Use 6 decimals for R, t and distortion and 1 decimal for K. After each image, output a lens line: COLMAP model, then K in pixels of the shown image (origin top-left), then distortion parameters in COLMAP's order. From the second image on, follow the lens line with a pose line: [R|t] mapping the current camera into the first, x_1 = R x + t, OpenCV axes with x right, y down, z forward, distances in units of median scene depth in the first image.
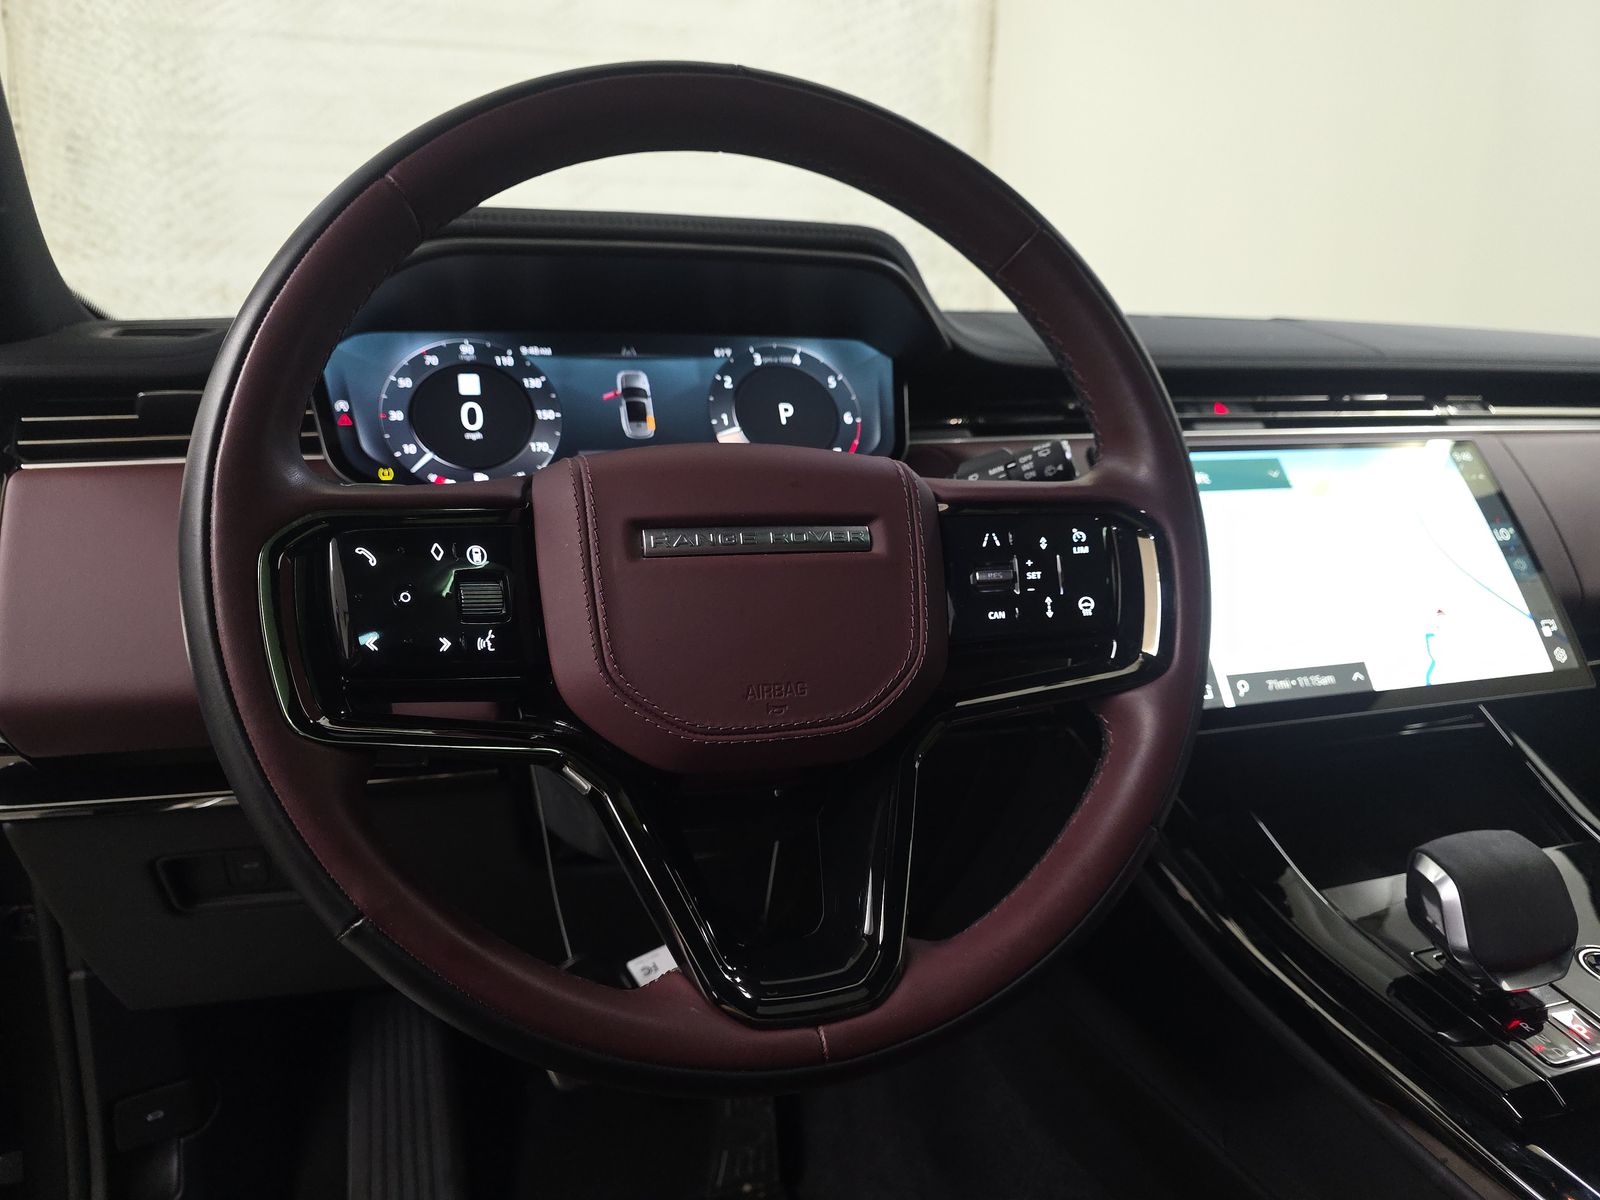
lens RADIAL K [[1076.4, 0, 801.2], [0, 1076.4, 613.5], [0, 0, 1]] dist [0.029786, -0.025642]
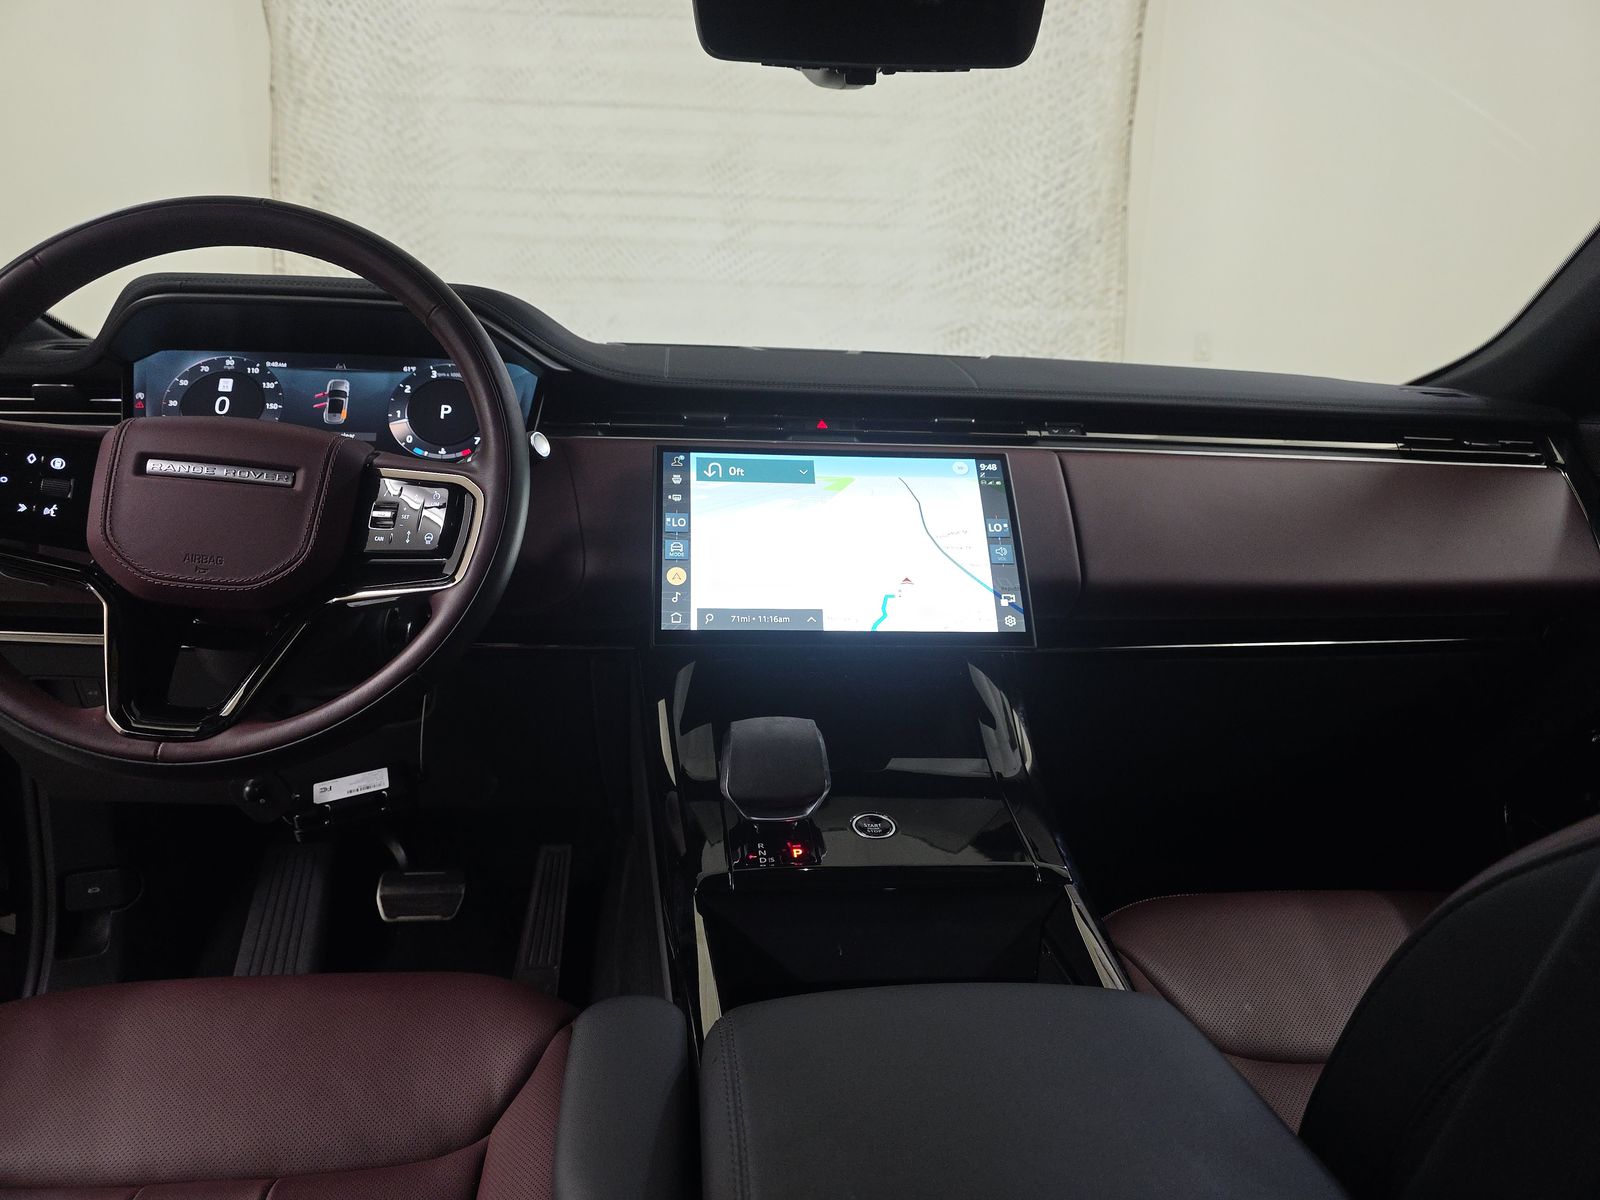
lens RADIAL K [[1076.4, 0, 805.2], [0, 1076.4, 594.8], [0, 0, 1]] dist [0.029786, -0.025642]
pose [[0.978484, 0.064613, -0.195942, 0.743984], [-0.072678, 0.996767, -0.034247, 0.071700], [0.193096, 0.047751, 0.980017, -0.307923]]
